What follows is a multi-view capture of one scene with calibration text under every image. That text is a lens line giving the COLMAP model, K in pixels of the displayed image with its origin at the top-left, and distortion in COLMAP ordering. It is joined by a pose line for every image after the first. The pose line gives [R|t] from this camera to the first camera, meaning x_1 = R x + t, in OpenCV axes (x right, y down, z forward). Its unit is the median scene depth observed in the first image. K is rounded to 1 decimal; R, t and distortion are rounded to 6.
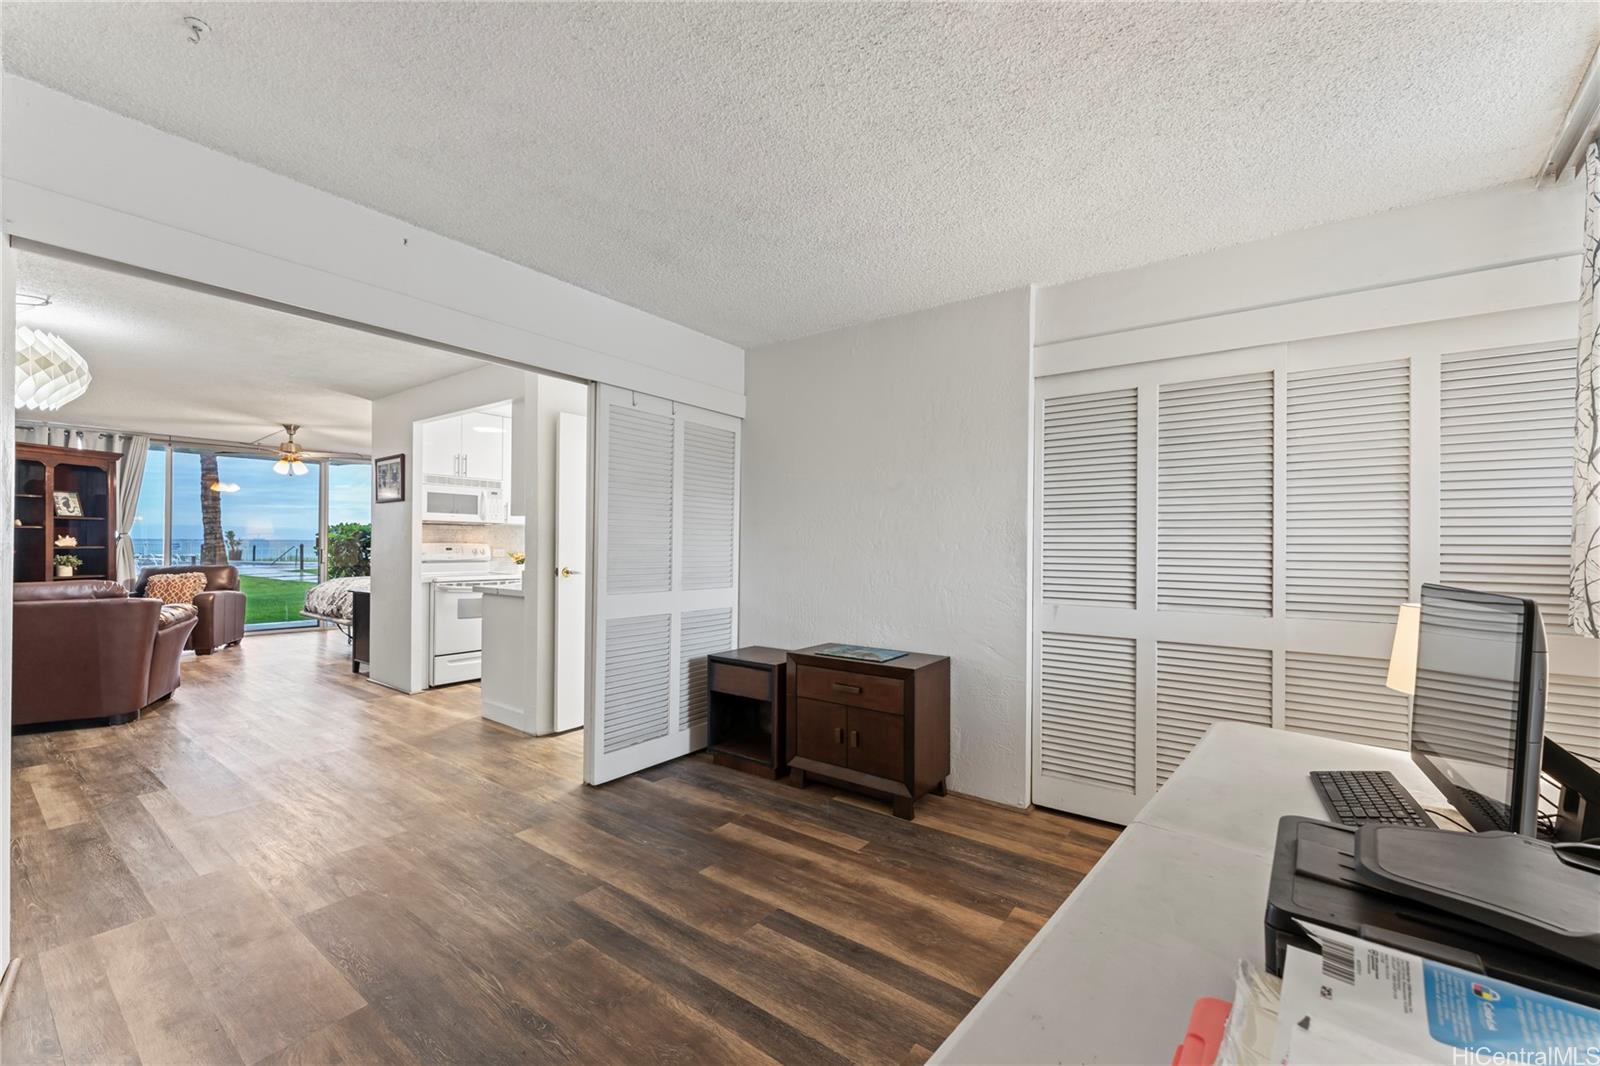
lens RADIAL K [[641.9, 0, 803.6], [0, 641.9, 539.2], [0, 0, 1]] dist [0.000733, 0.000333]
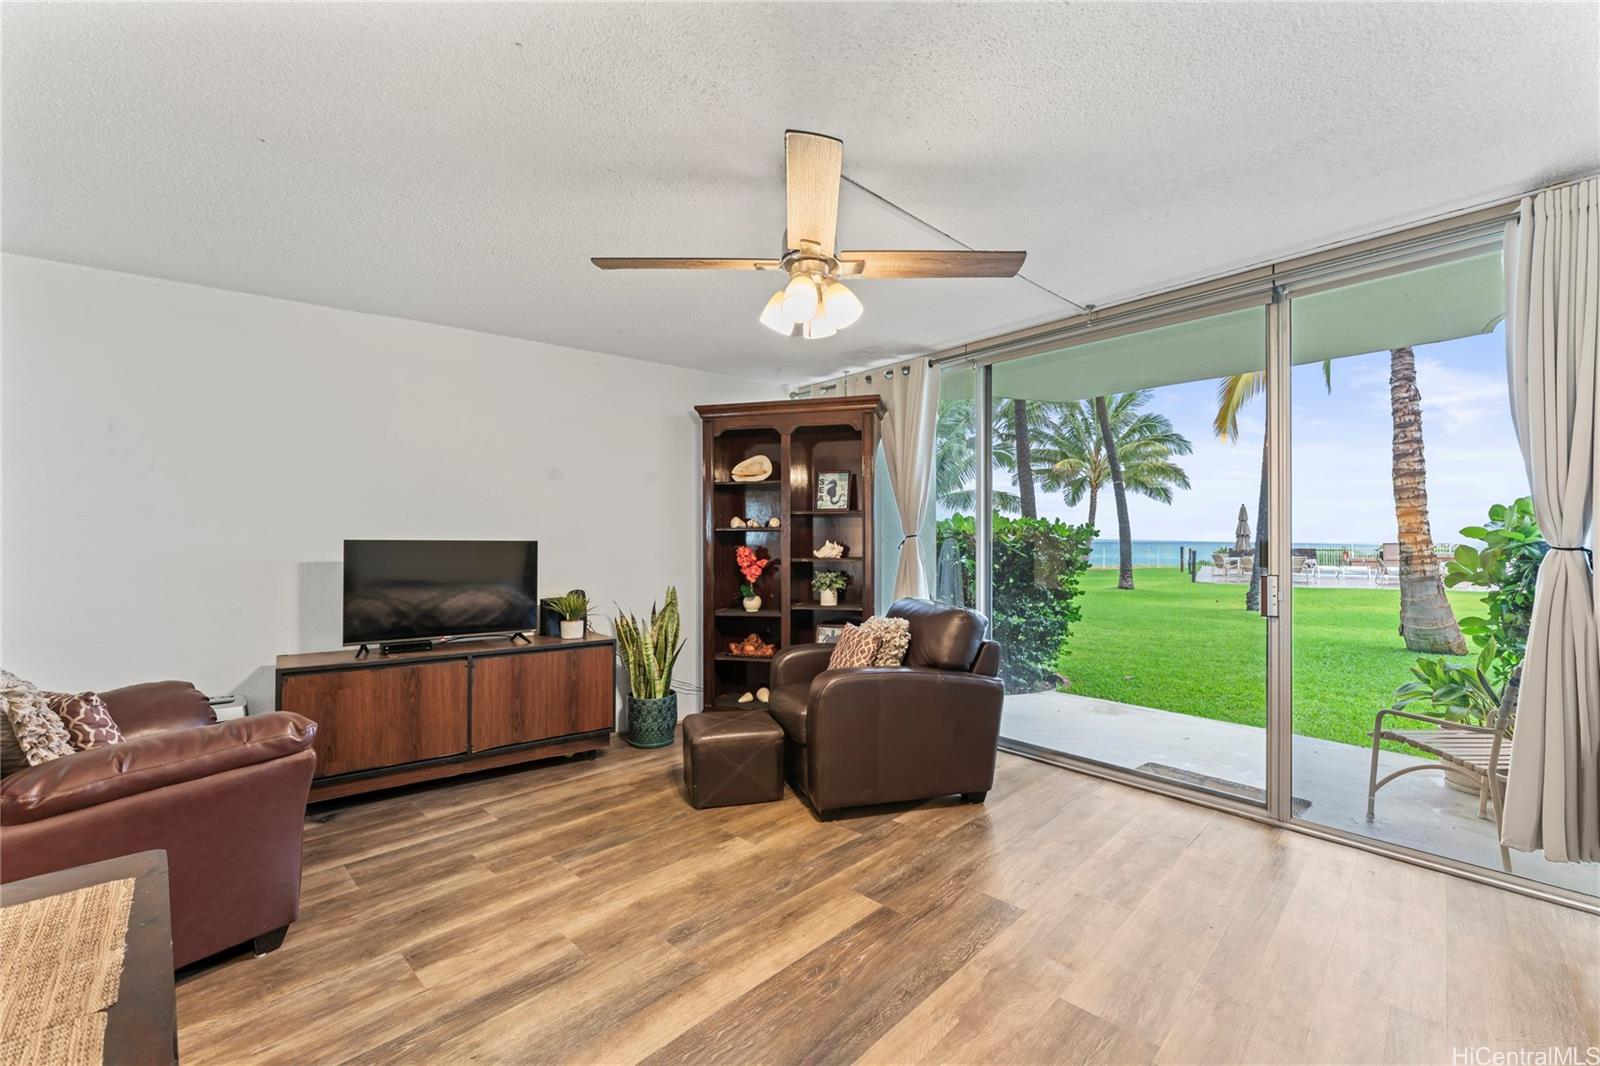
lens RADIAL K [[653.2, 0, 798.5], [0, 653.2, 537.1], [0, 0, 1]] dist [-0.001575, -0.000158]
pose [[-0.134556, -0.015475, -0.990785, -0.575800], [0.007764, 0.999831, -0.016671, 0.001219], [0.990876, -0.009935, -0.134413, 1.199666]]
